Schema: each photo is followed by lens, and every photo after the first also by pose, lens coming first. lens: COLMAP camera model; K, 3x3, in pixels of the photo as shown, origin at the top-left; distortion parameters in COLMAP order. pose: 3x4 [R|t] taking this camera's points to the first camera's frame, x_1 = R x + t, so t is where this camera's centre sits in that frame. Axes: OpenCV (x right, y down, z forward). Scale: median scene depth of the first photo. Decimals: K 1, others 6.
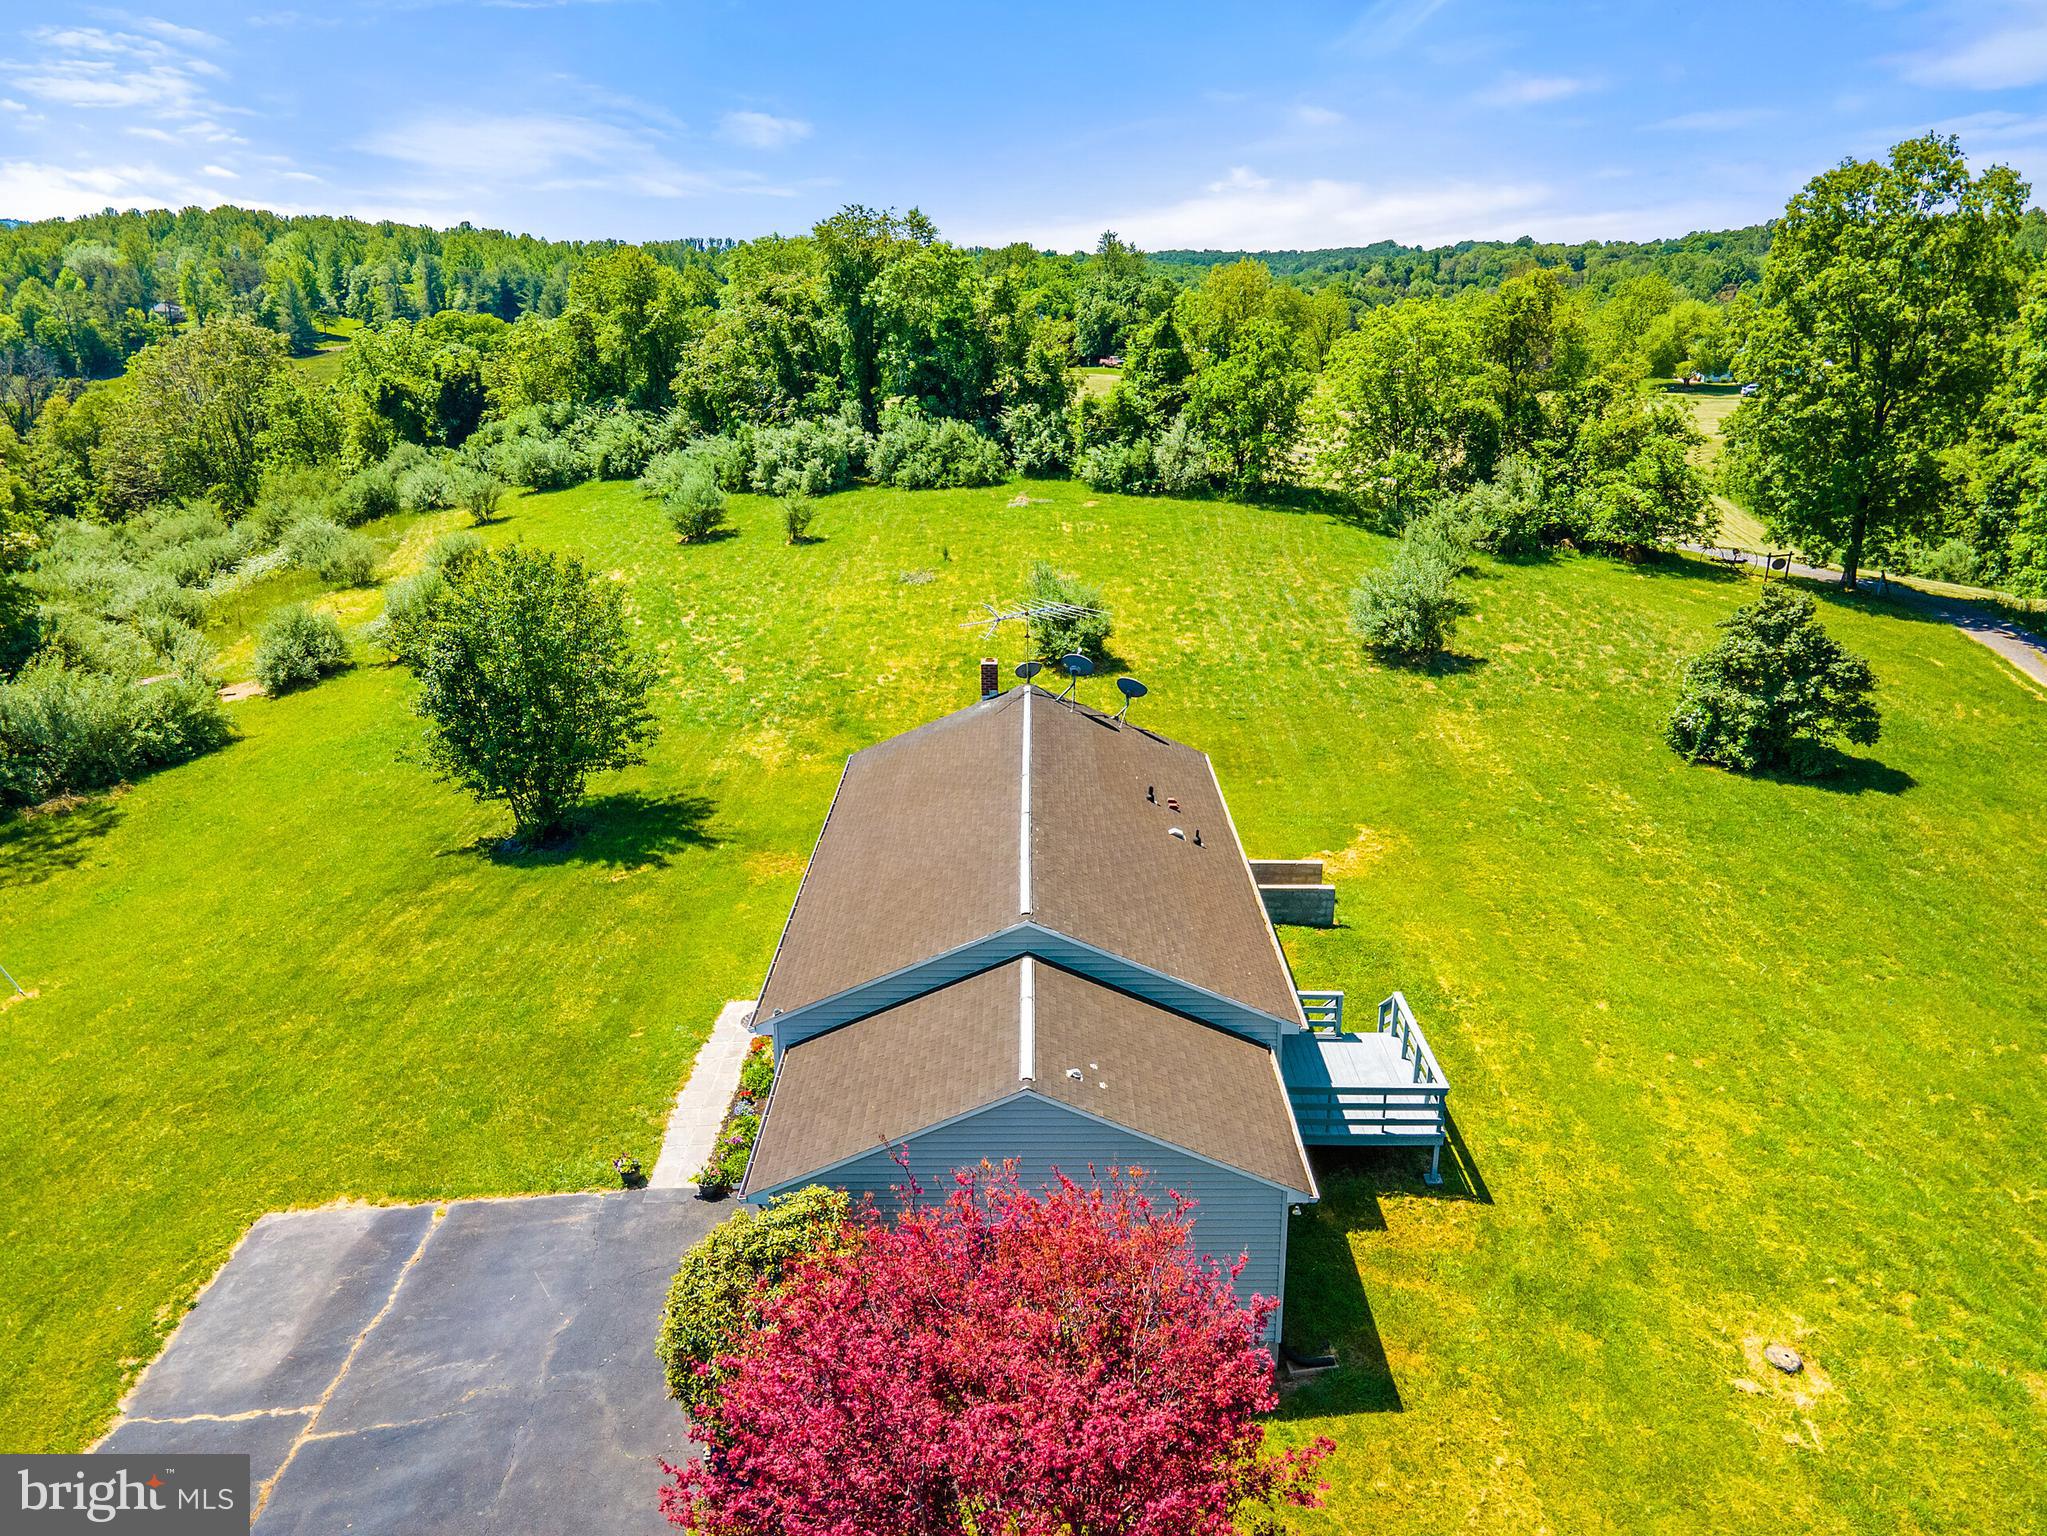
lens RADIAL K [[1499.2, 0, 1030.3], [0, 1499.2, 771.6], [0, 0, 1]] dist [0.046375, 0.002443]
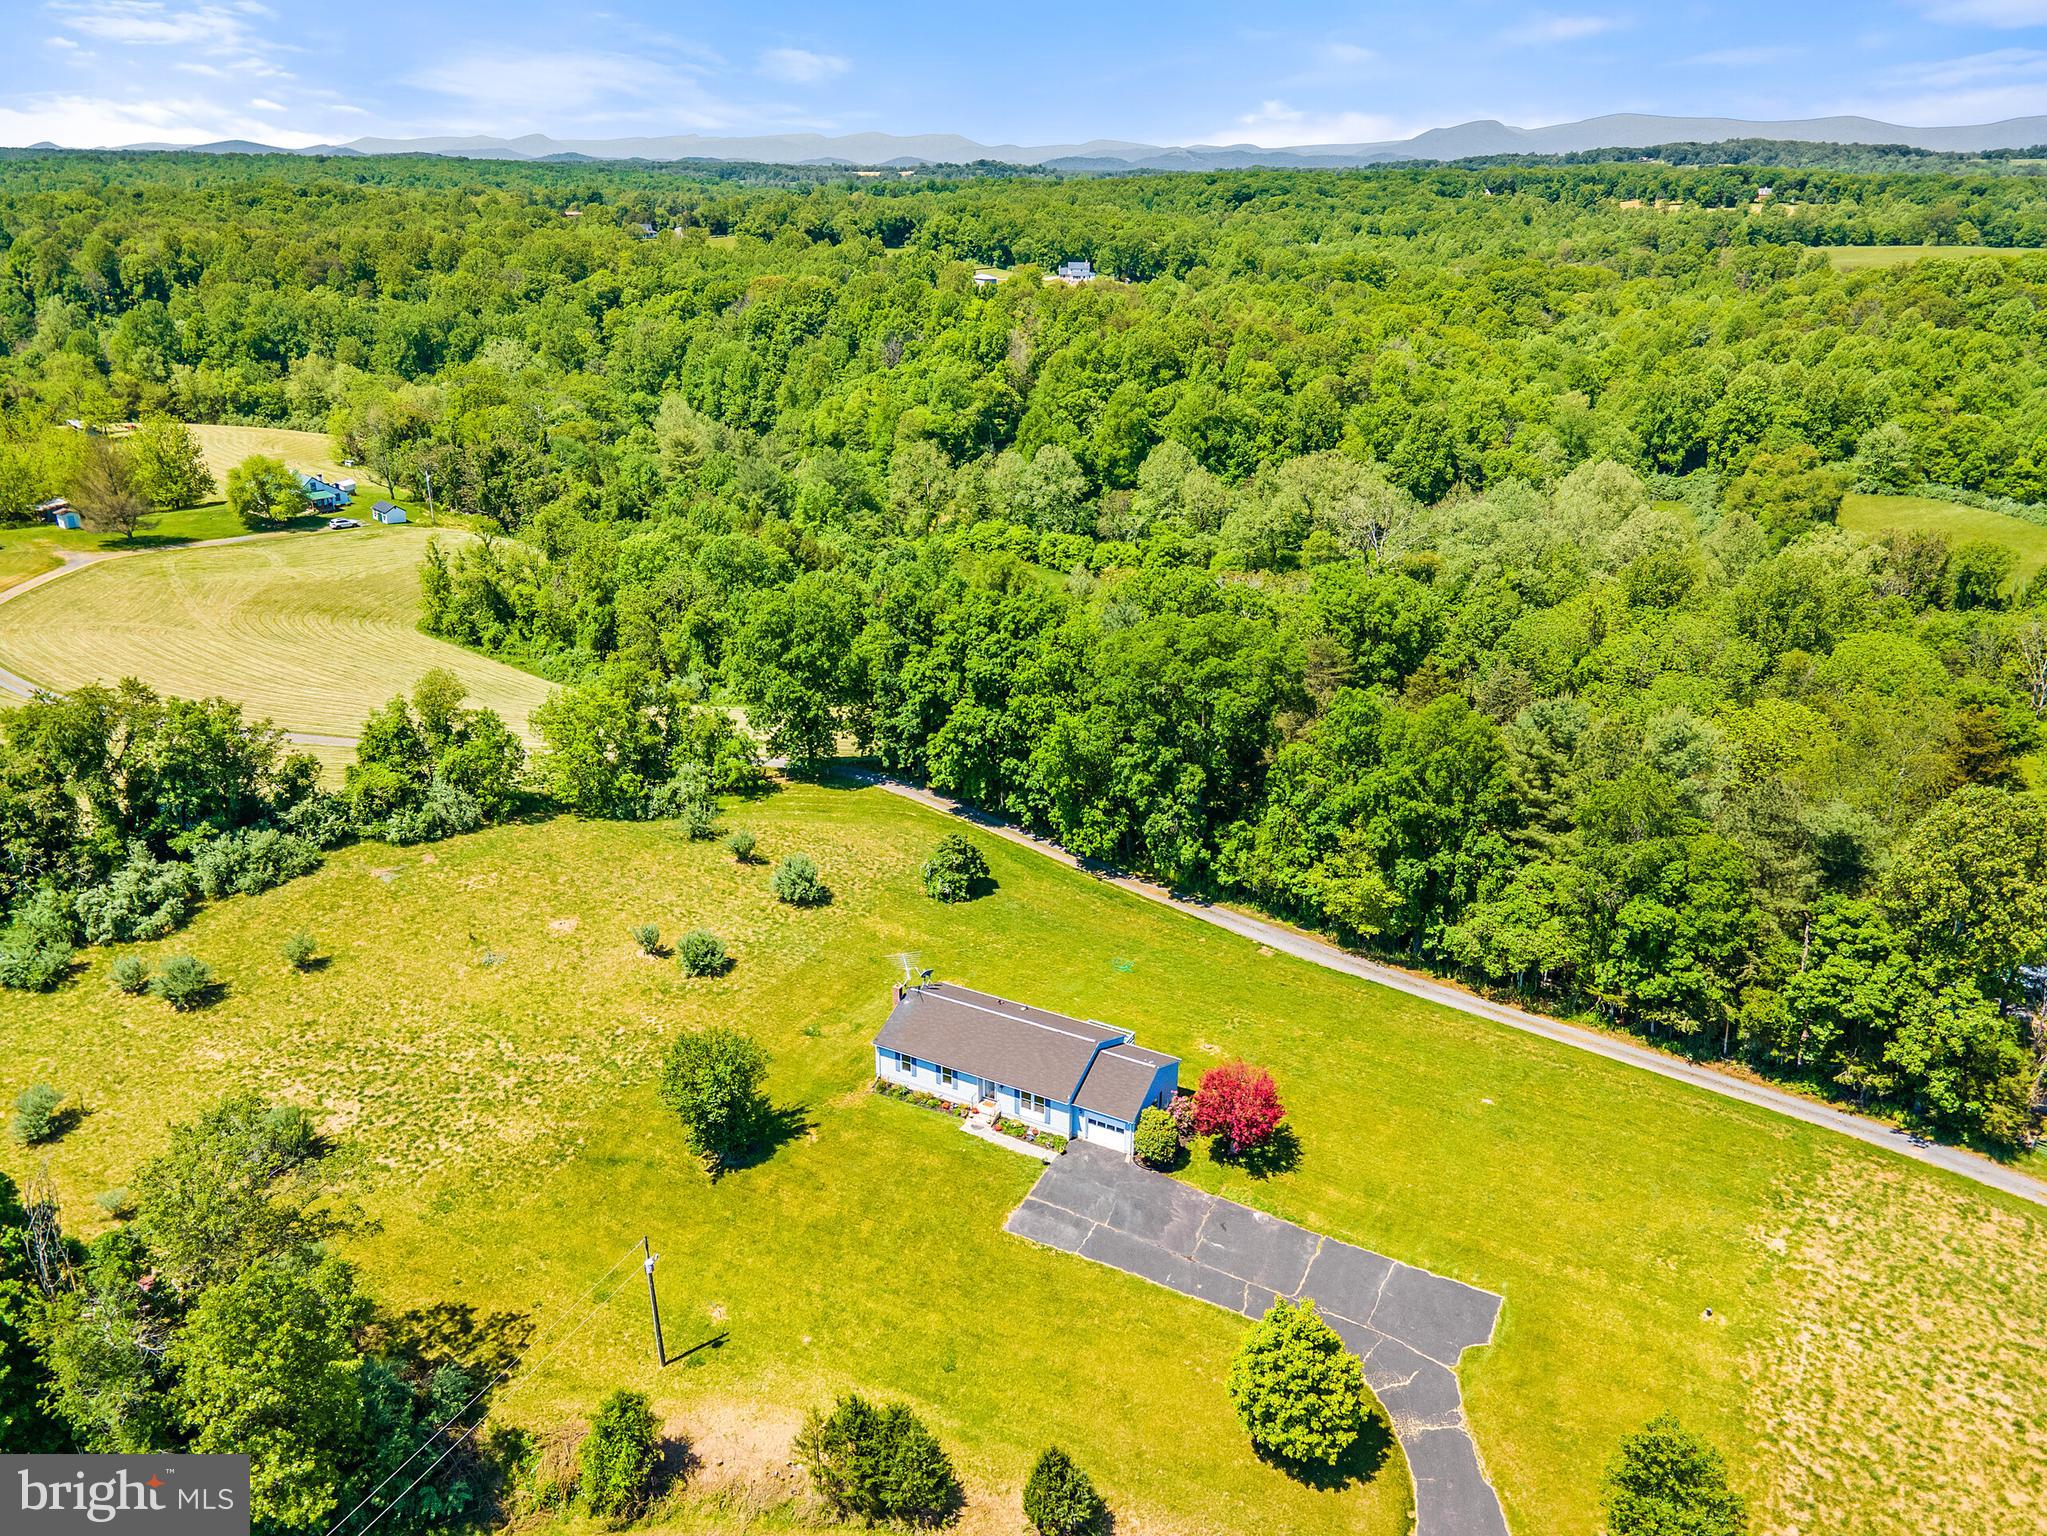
lens RADIAL K [[1499.2, 0, 1022.9], [0, 1499.2, 753.5], [0, 0, 1]] dist [0.046375, 0.002443]
pose [[0.457250, -0.320131, 0.829722, -0.829868], [0.271737, 0.938639, 0.212404, -0.400349], [-0.846807, 0.128344, 0.516184, -0.262625]]
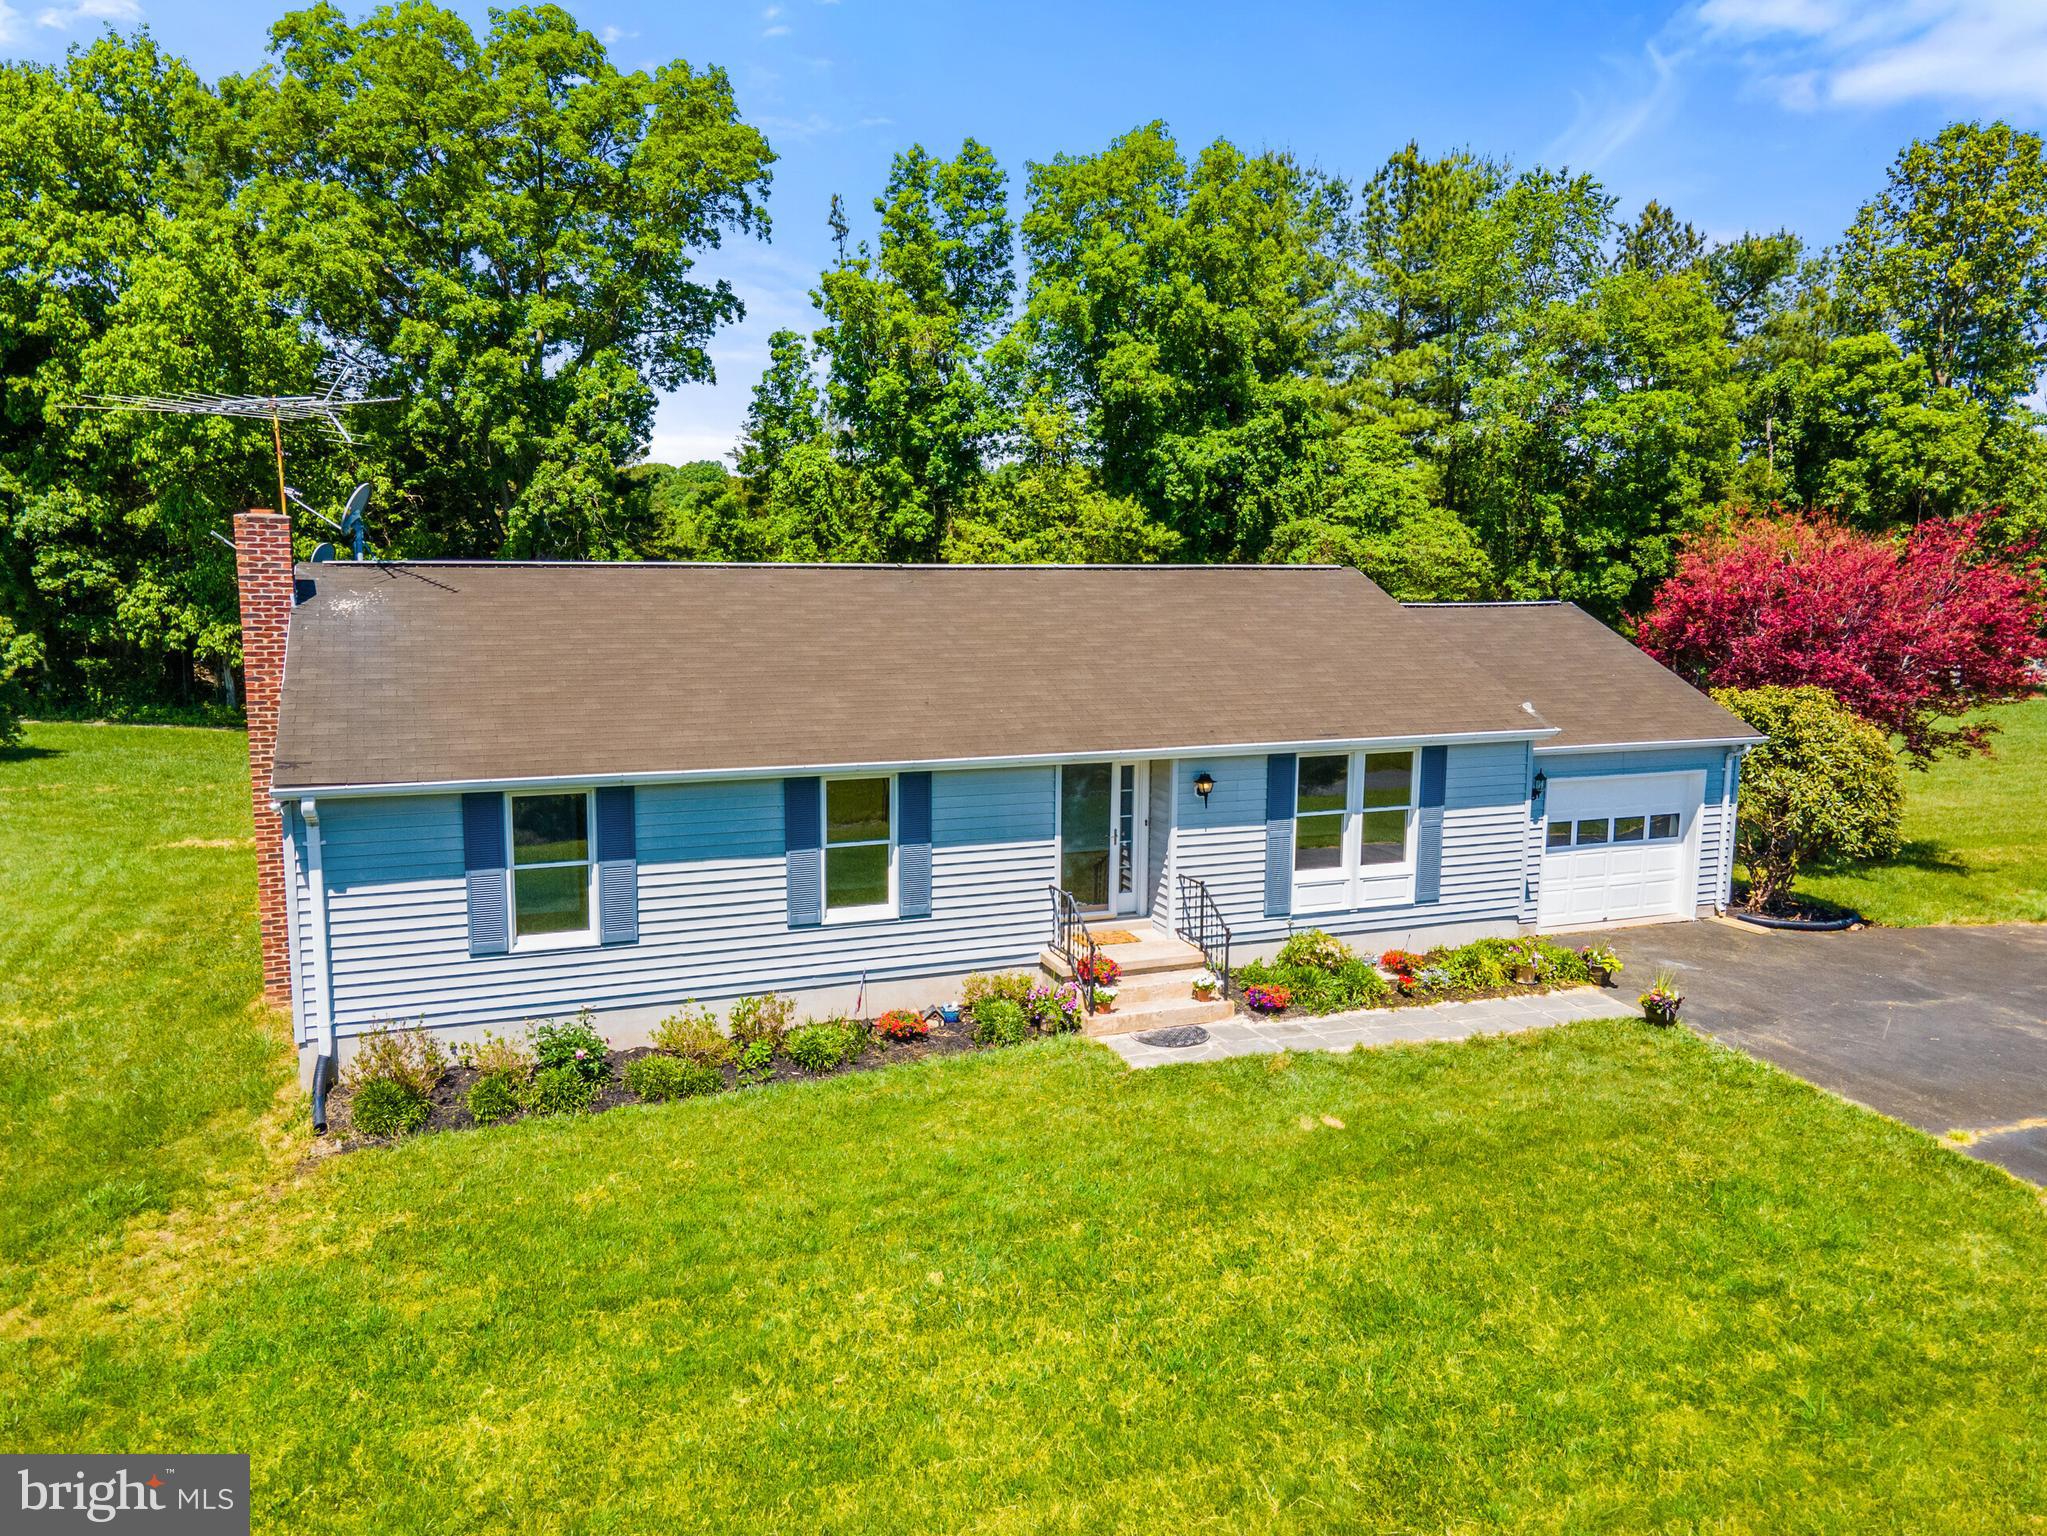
lens RADIAL K [[1499.2, 0, 1023.4], [0, 1499.2, 762.6], [0, 0, 1]] dist [0.046375, 0.002443]
pose [[-0.385259, -0.136462, 0.912663, -0.210120], [0.285132, 0.923008, 0.258370, -0.023746], [-0.877653, 0.359769, -0.316687, 0.394338]]
